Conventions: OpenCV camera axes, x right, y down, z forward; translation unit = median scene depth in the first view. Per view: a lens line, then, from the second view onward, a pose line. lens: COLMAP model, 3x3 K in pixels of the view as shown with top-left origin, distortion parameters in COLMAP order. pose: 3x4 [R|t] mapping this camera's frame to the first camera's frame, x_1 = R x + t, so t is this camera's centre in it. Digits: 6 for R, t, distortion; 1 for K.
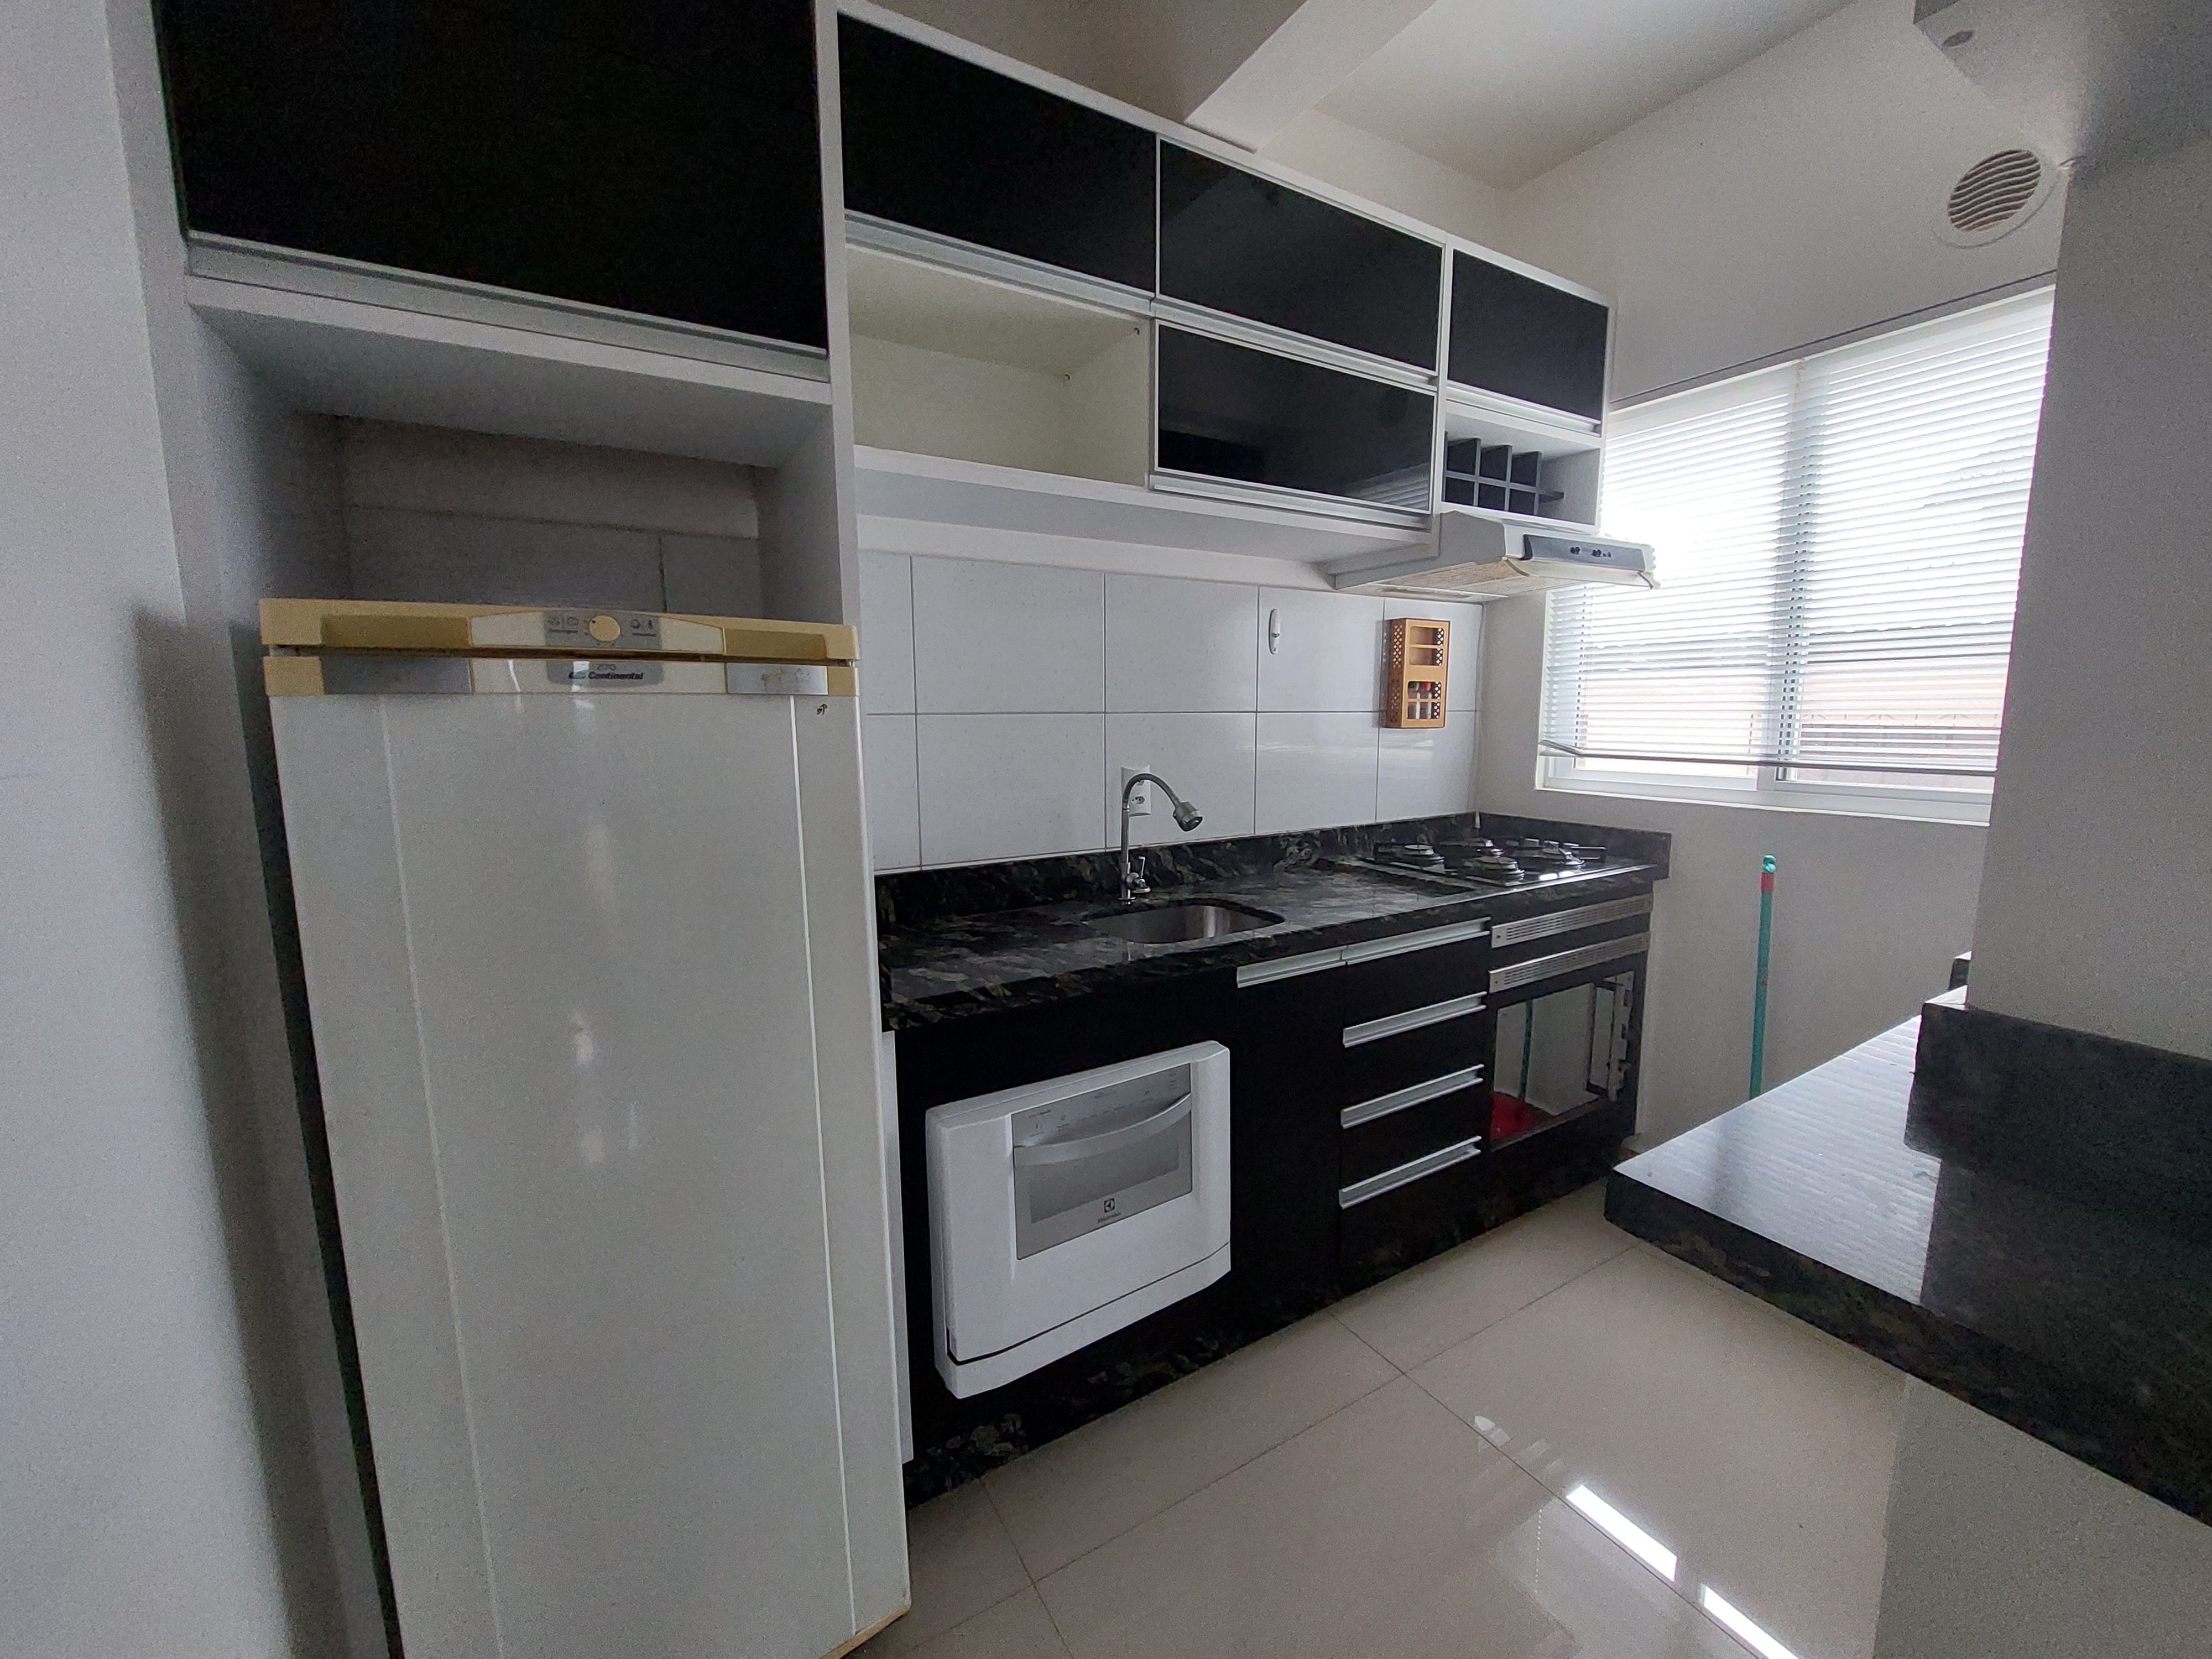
lens RADIAL K [[888.4, 0, 1106.0], [0, 888.4, 829.5], [0, 0, 1]] dist [-0.000121, -0.009363]
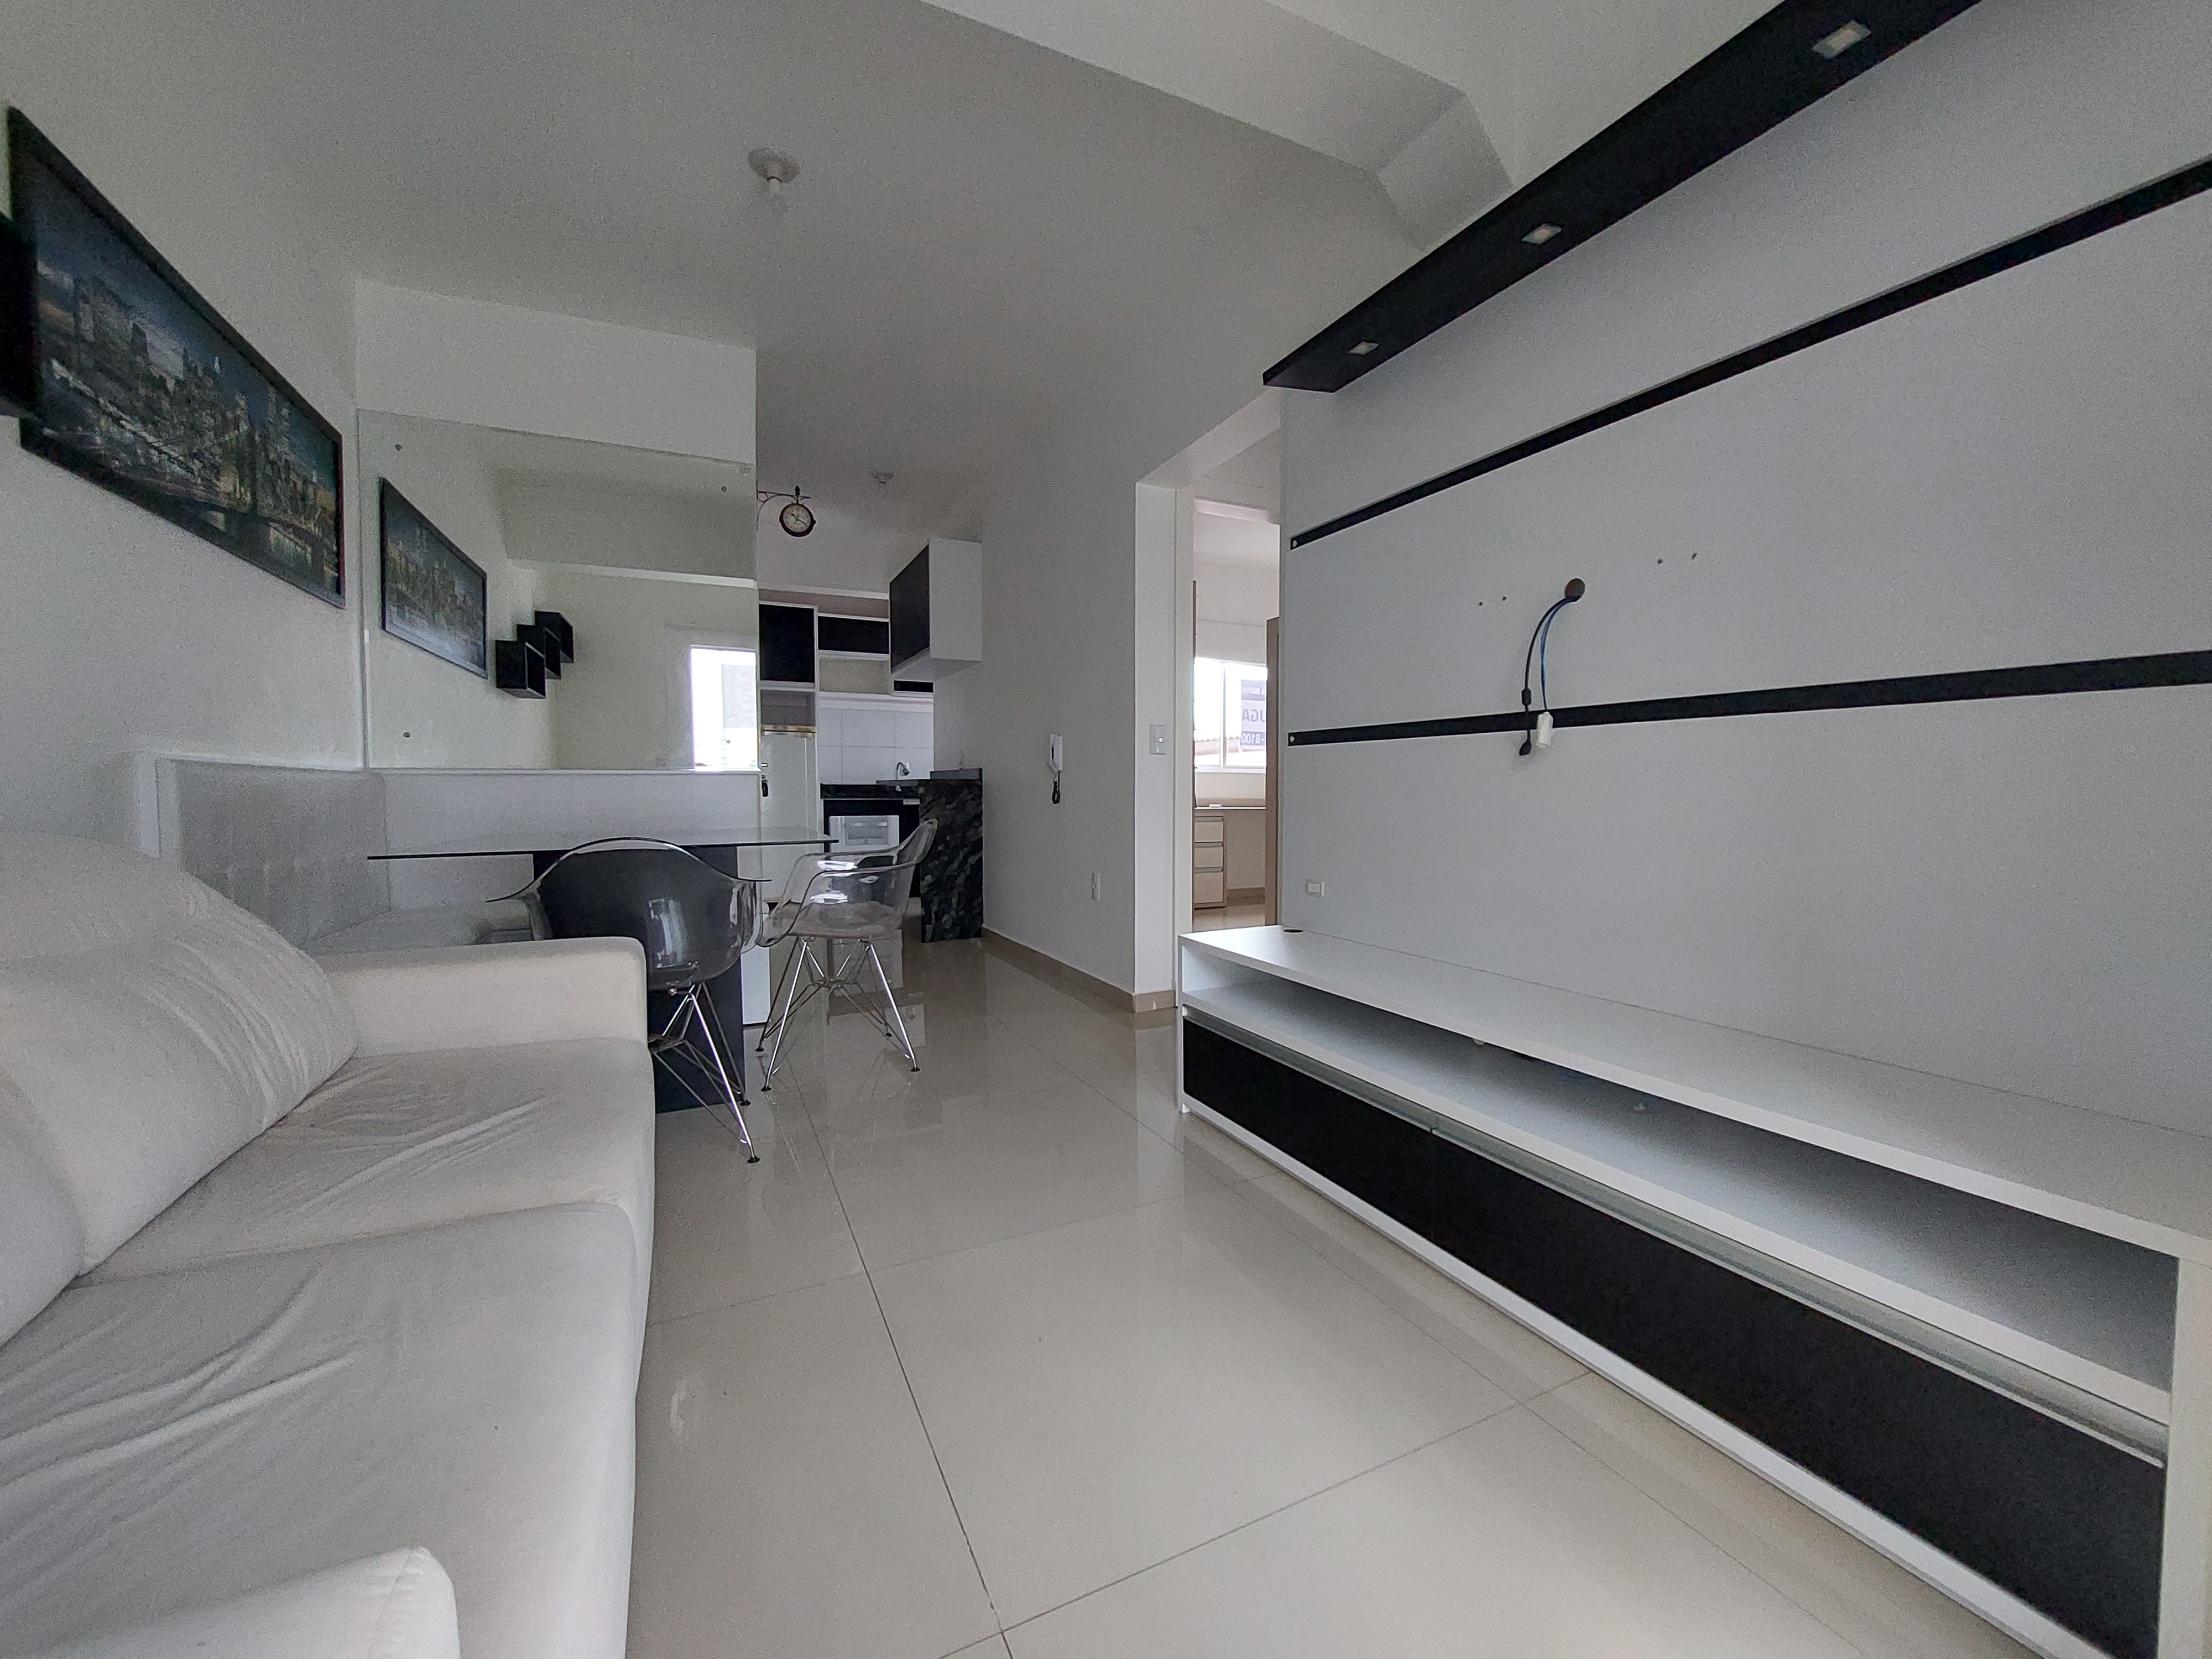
lens RADIAL K [[926.7, 0, 1111.6], [0, 926.7, 820.8], [0, 0, 1]] dist [-0.001104, -0.000184]
pose [[0.999468, 0.000205, 0.032603, 1.353691], [0.003339, 0.994080, -0.108597, 0.982148], [-0.032432, 0.108648, 0.993551, -4.718904]]
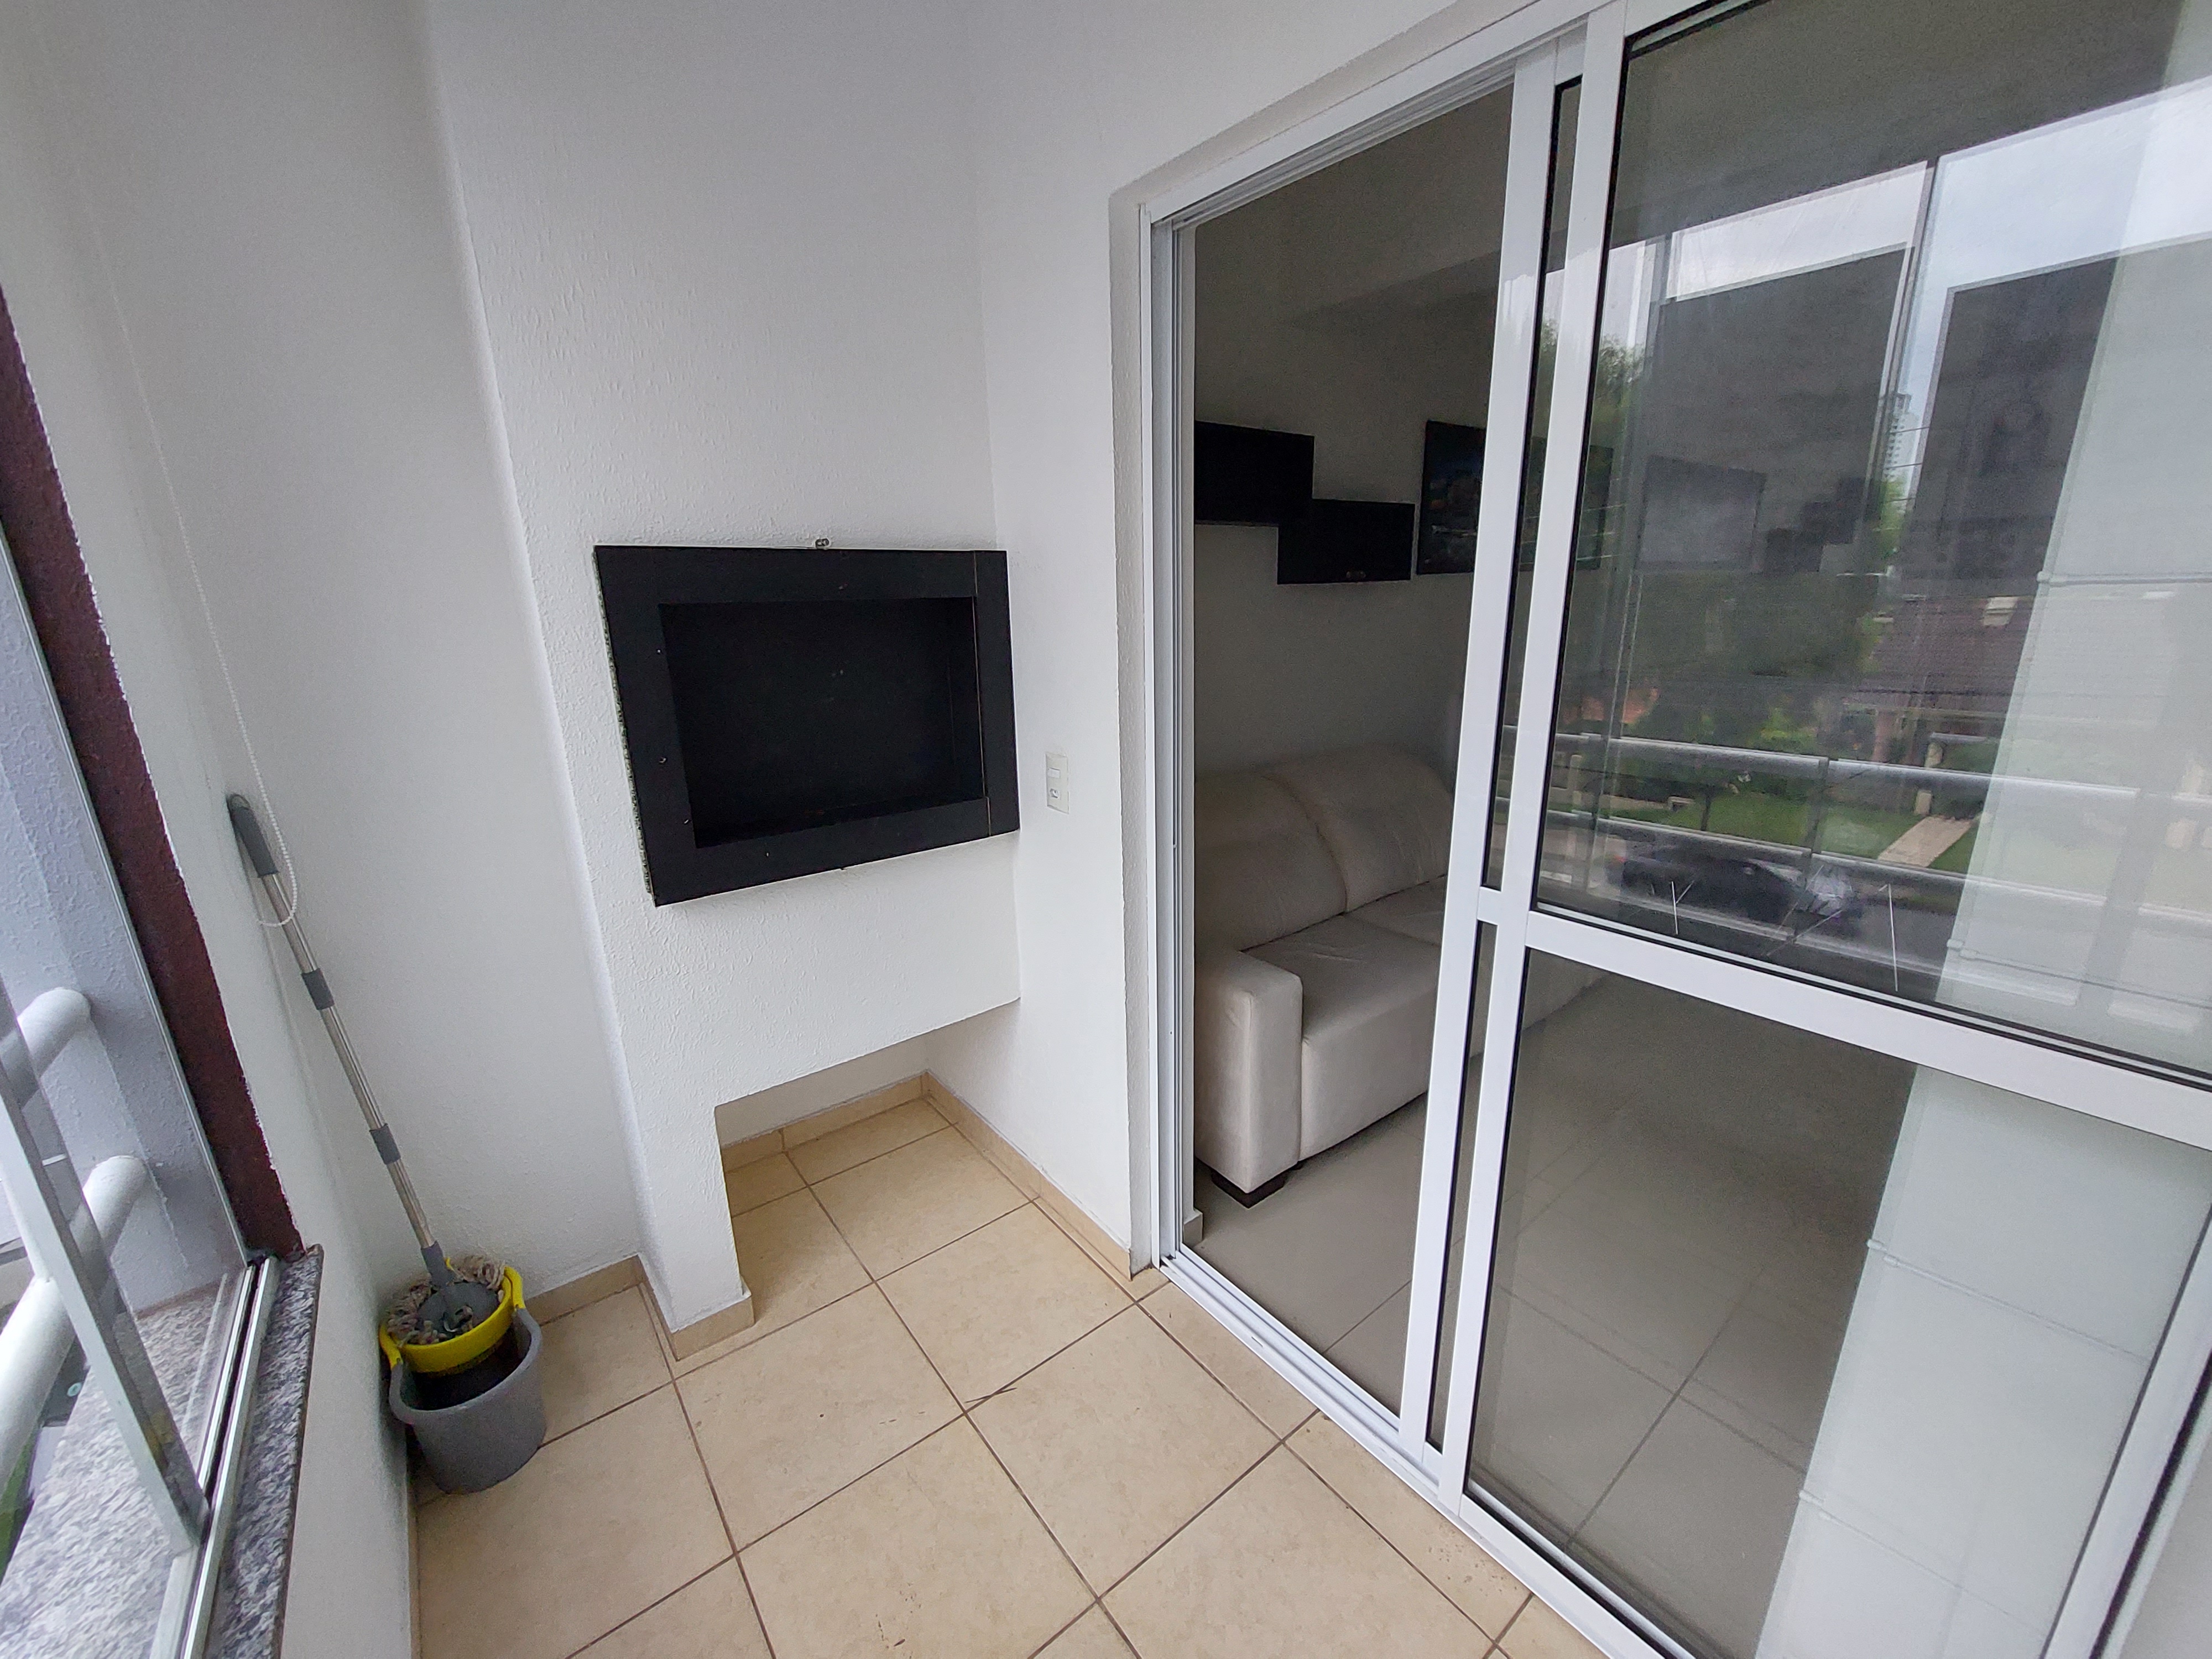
lens RADIAL K [[888.4, 0, 1106.0], [0, 888.4, 829.5], [0, 0, 1]] dist [-0.000121, -0.009363]
pose [[0.264101, 0.250201, -0.931477, 2.603948], [-0.113193, 0.967133, 0.227685, 0.557627], [0.957830, 0.045305, 0.283742, -5.237101]]
